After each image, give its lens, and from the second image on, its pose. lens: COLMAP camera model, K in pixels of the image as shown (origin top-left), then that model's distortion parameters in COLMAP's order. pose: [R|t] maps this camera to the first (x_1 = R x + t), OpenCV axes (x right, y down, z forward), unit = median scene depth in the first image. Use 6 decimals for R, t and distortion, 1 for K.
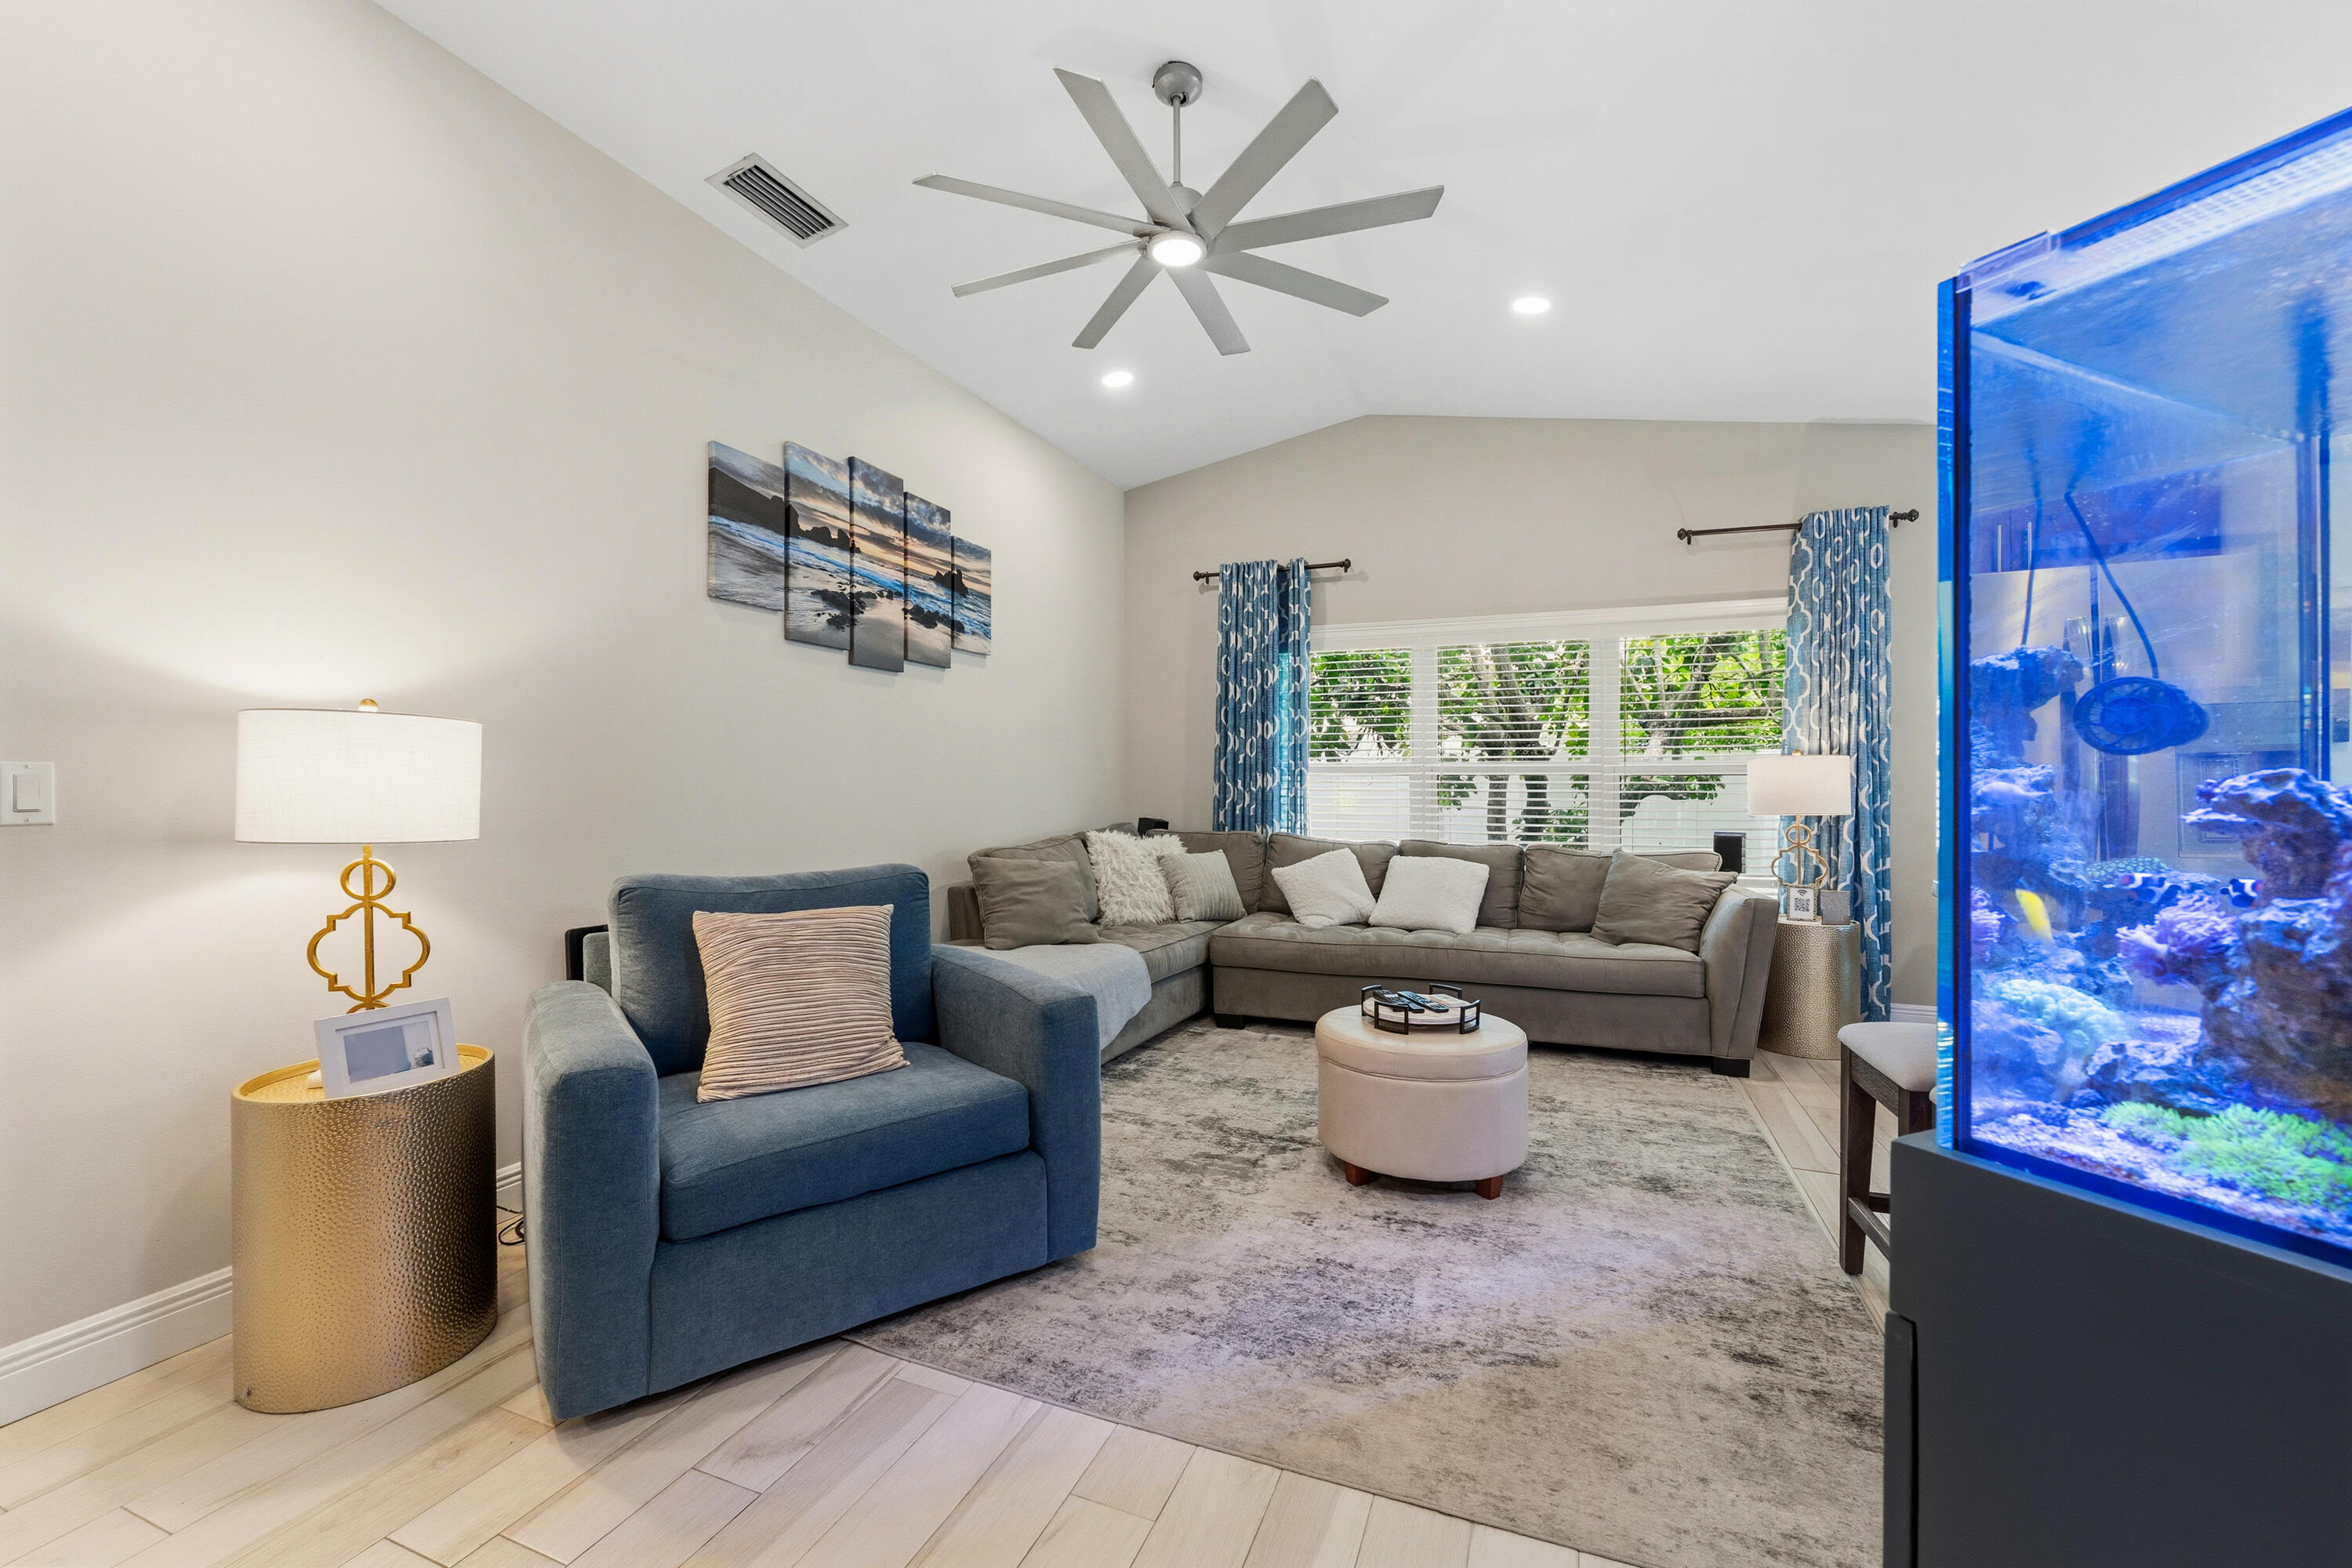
lens RADIAL K [[961.0, 0, 1173.8], [0, 961.0, 788.8], [0, 0, 1]] dist [0.000011, -0.000206]
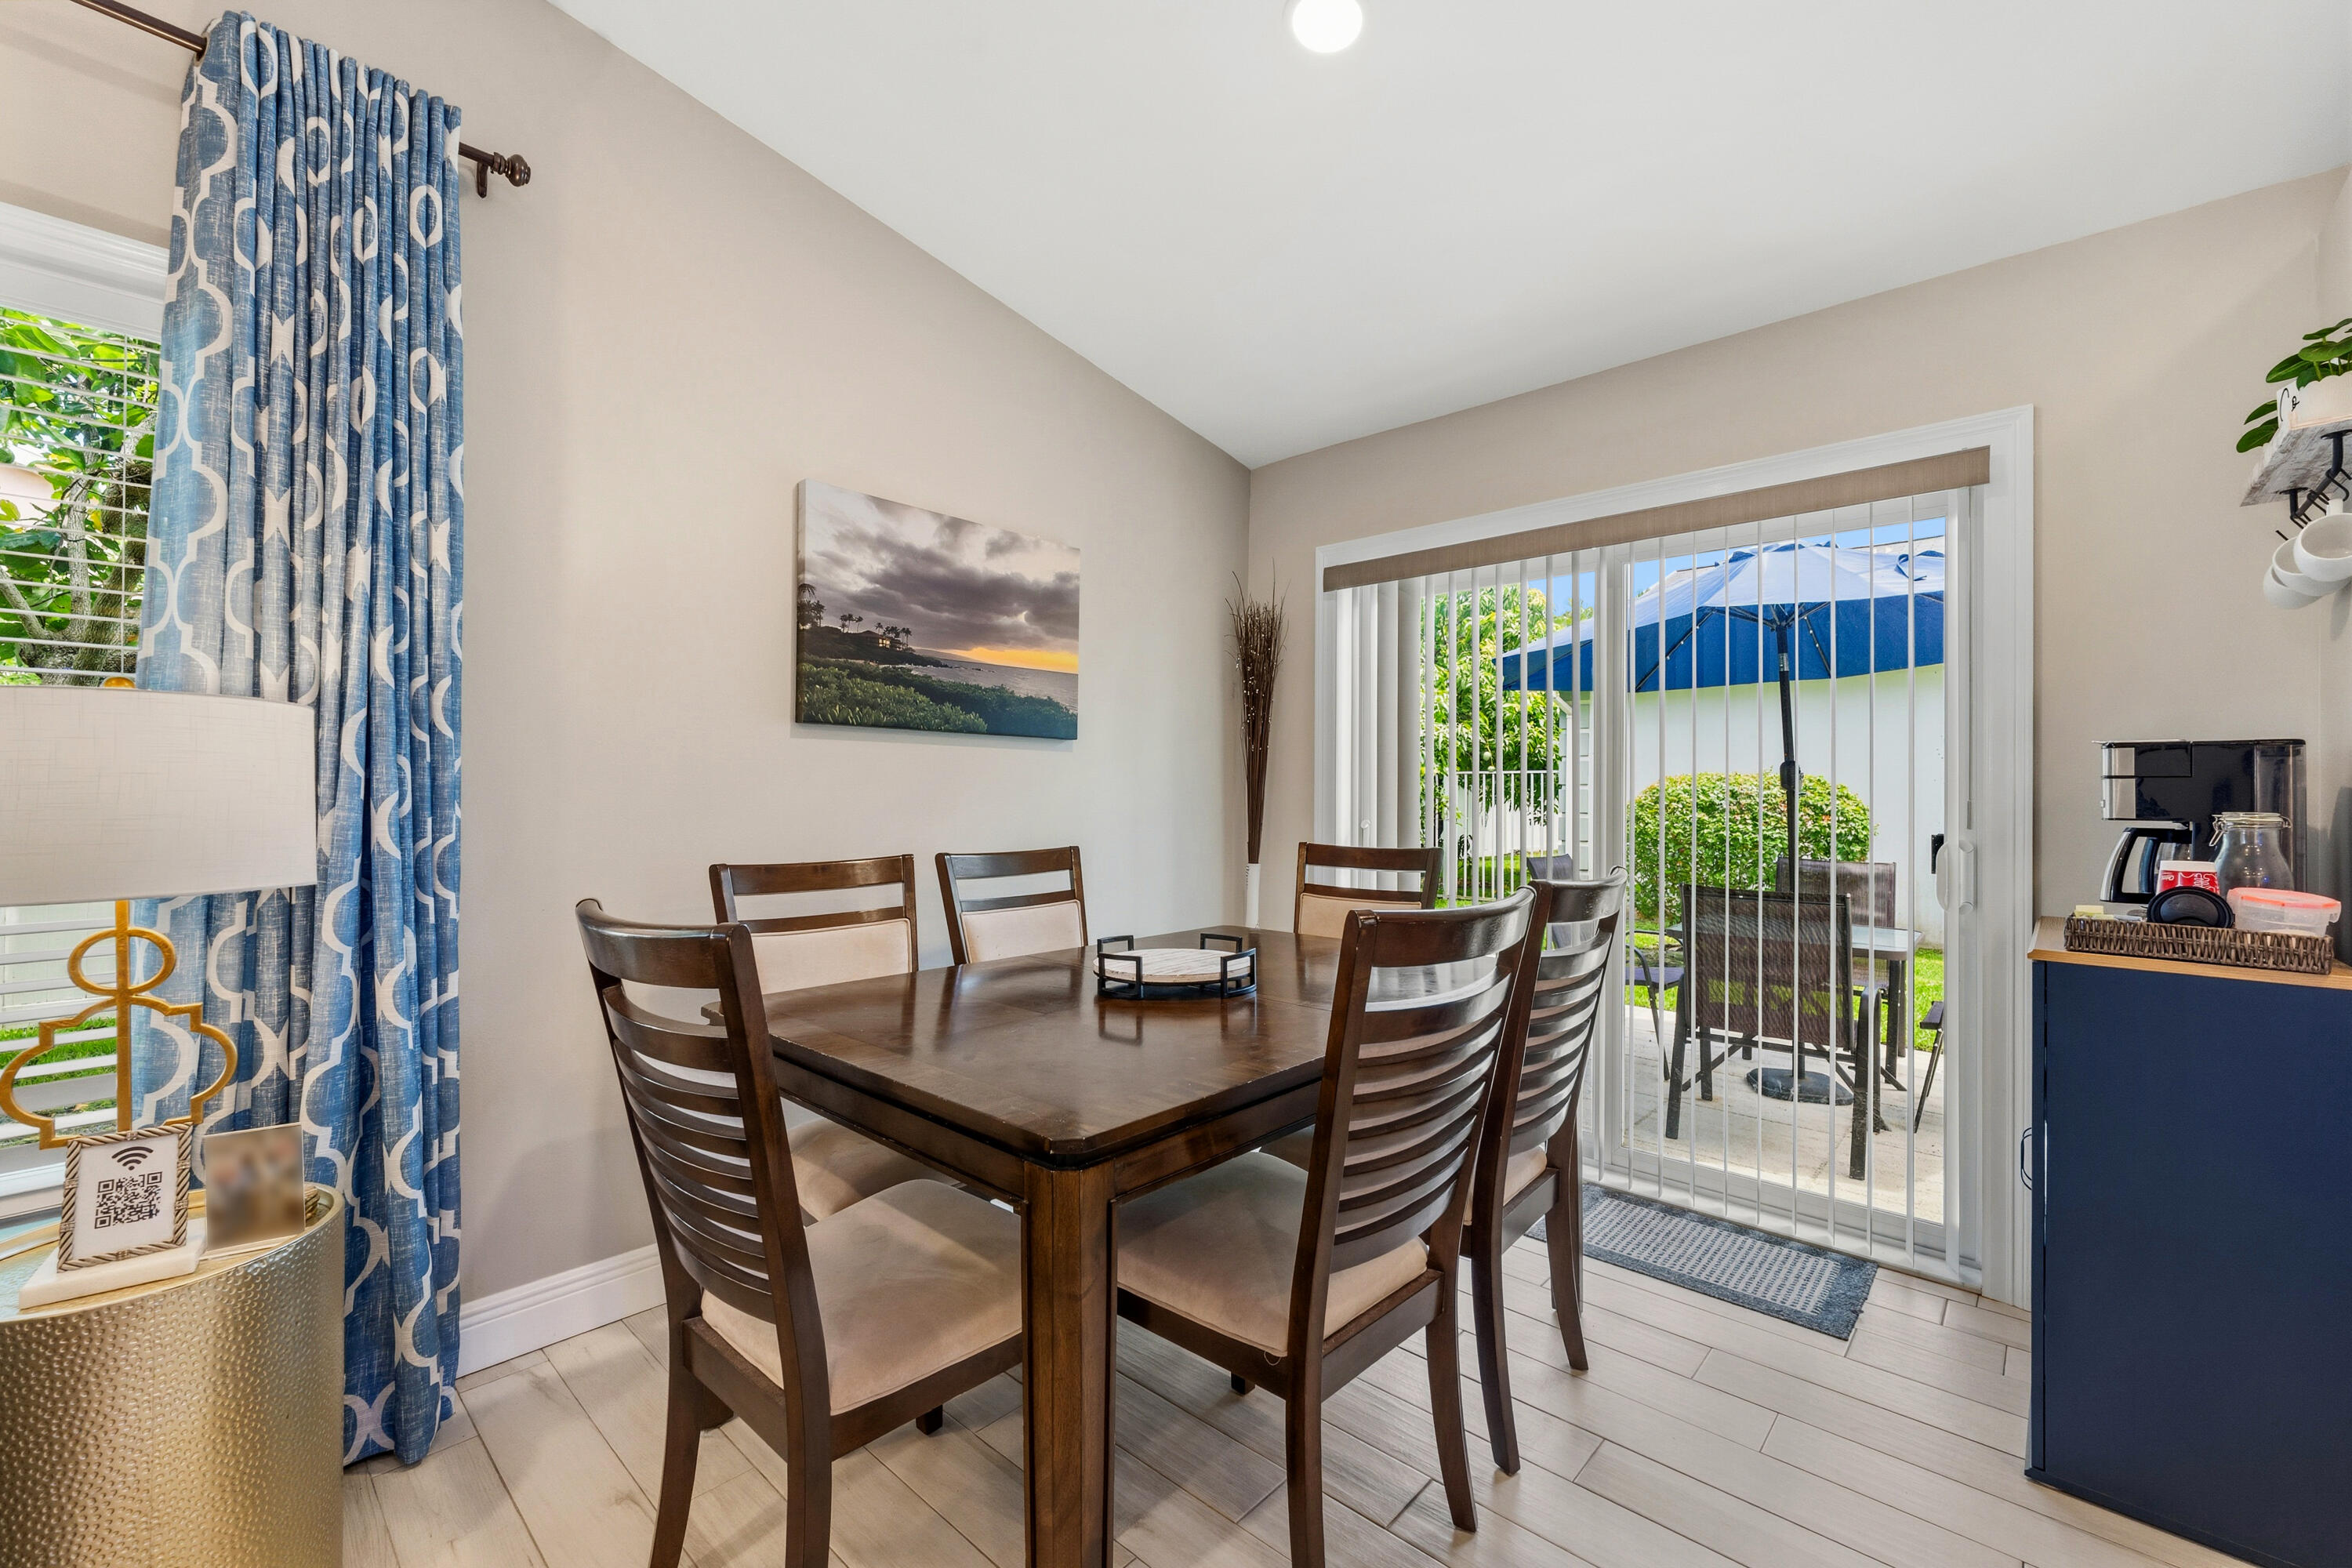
lens RADIAL K [[961.0, 0, 1173.3], [0, 961.0, 789.4], [0, 0, 1]] dist [0.000011, -0.000206]
pose [[0.356573, 0.004058, 0.934259, 0.612587], [-0.003246, 0.999990, -0.003105, -0.006981], [-0.934262, -0.001925, 0.356582, 0.740217]]
